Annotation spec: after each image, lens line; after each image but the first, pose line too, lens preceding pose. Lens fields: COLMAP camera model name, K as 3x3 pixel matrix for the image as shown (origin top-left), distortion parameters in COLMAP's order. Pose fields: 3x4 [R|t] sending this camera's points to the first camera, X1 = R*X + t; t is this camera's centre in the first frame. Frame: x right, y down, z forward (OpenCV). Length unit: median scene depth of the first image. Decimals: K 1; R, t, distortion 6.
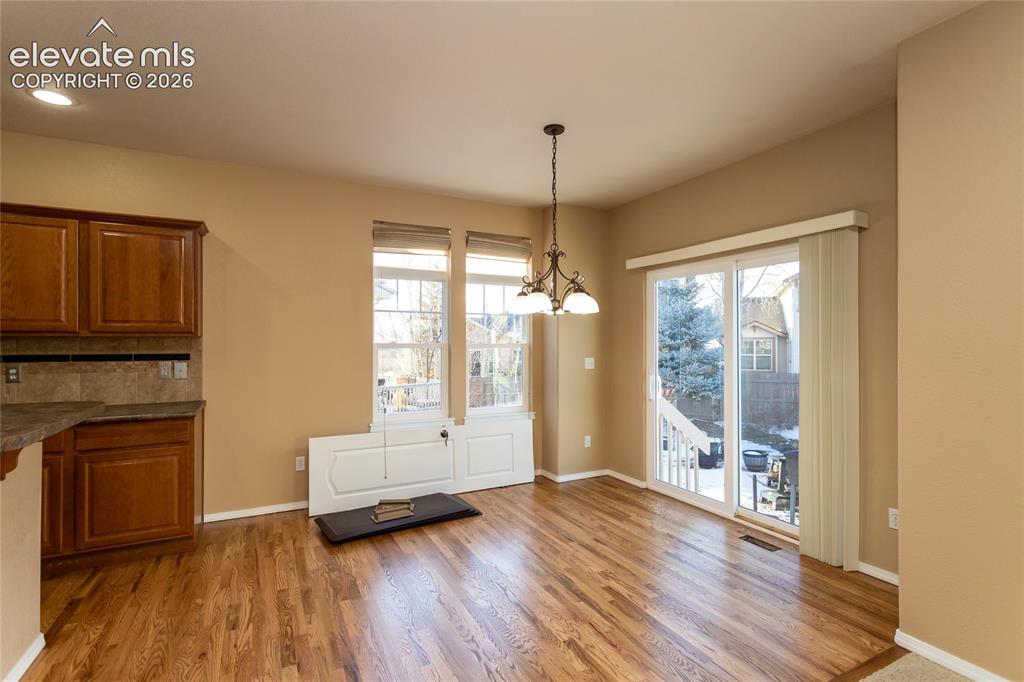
lens RADIAL K [[493.4, 0, 517.6], [0, 493.4, 339.0], [0, 0, 1]] dist [-0.003320, 0.003317]
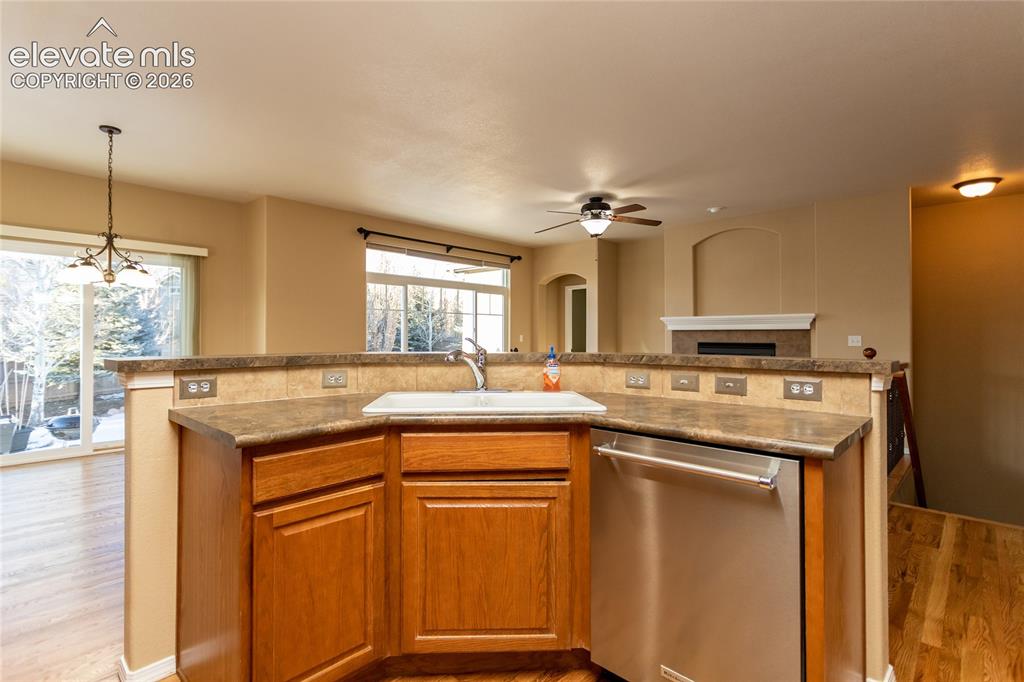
lens RADIAL K [[493.4, 0, 482.9], [0, 493.4, 341.2], [0, 0, 1]] dist [-0.003320, 0.003317]
pose [[-0.293254, -0.009320, 0.955989, -1.271367], [-0.013080, 0.999898, 0.005735, 0.062348], [-0.955945, -0.010823, -0.293346, 0.464410]]
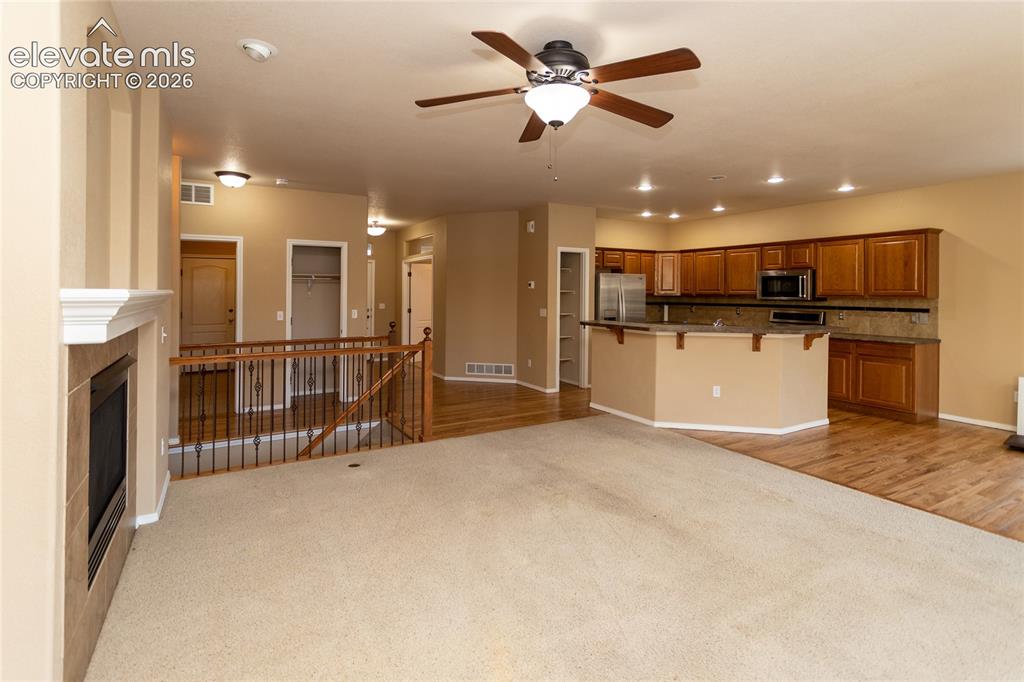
lens RADIAL K [[493.4, 0, 496.2], [0, 493.4, 293.0], [0, 0, 1]] dist [-0.003320, 0.003317]
pose [[0.029313, 0.005176, -0.999557, 0.995526], [0.002092, 0.999984, 0.005240, -0.036772], [0.999568, -0.002244, 0.029302, -0.507955]]
